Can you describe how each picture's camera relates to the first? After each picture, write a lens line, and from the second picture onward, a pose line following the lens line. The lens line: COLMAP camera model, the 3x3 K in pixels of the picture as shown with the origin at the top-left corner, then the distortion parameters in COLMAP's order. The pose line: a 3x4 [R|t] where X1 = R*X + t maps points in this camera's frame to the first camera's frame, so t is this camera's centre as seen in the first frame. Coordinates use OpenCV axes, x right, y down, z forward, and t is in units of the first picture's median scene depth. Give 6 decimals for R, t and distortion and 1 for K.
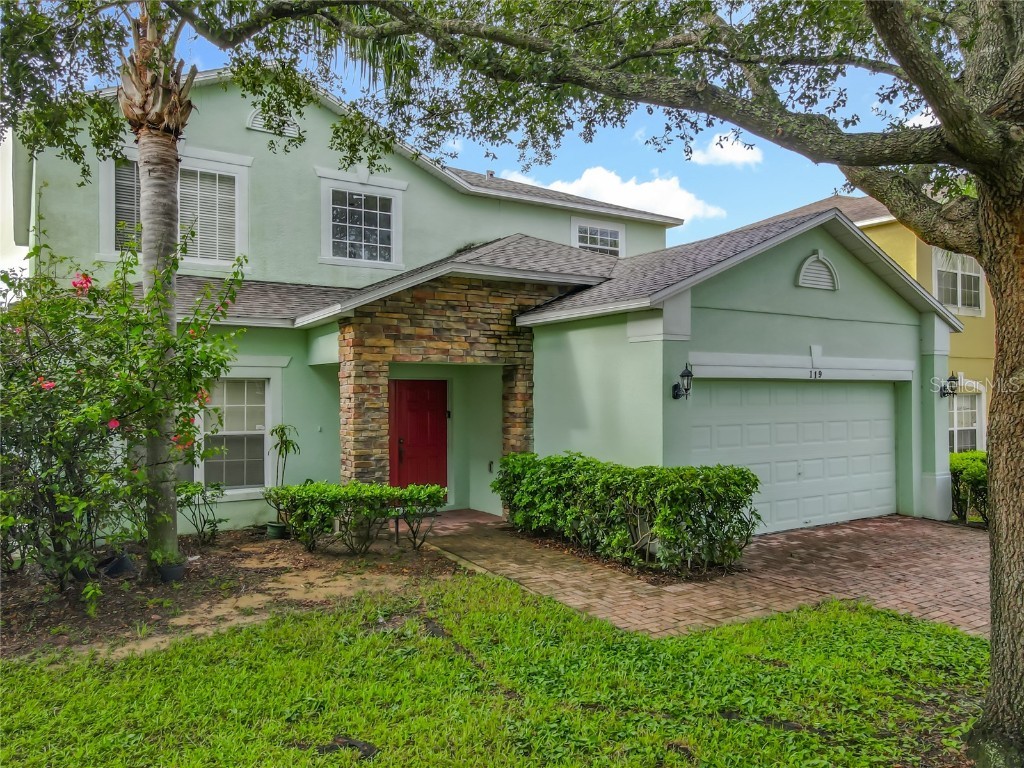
lens RADIAL K [[750.8, 0, 512.0], [0, 750.8, 384.0], [0, 0, 1]] dist [0.002377, 0.008091]
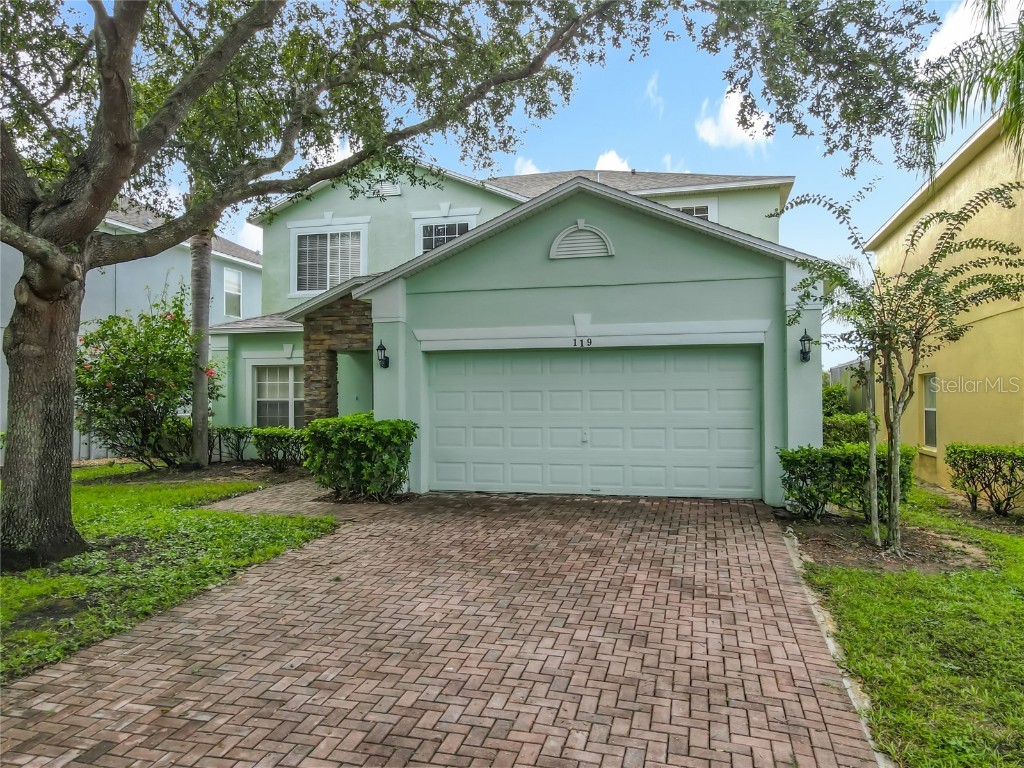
lens RADIAL K [[750.8, 0, 512.0], [0, 750.8, 384.0], [0, 0, 1]] dist [0.002377, 0.008091]
pose [[0.671706, -0.013316, -0.740698, 1.087302], [0.013434, 0.999893, -0.005793, 0.047728], [0.740696, -0.006059, 0.671813, 0.248350]]
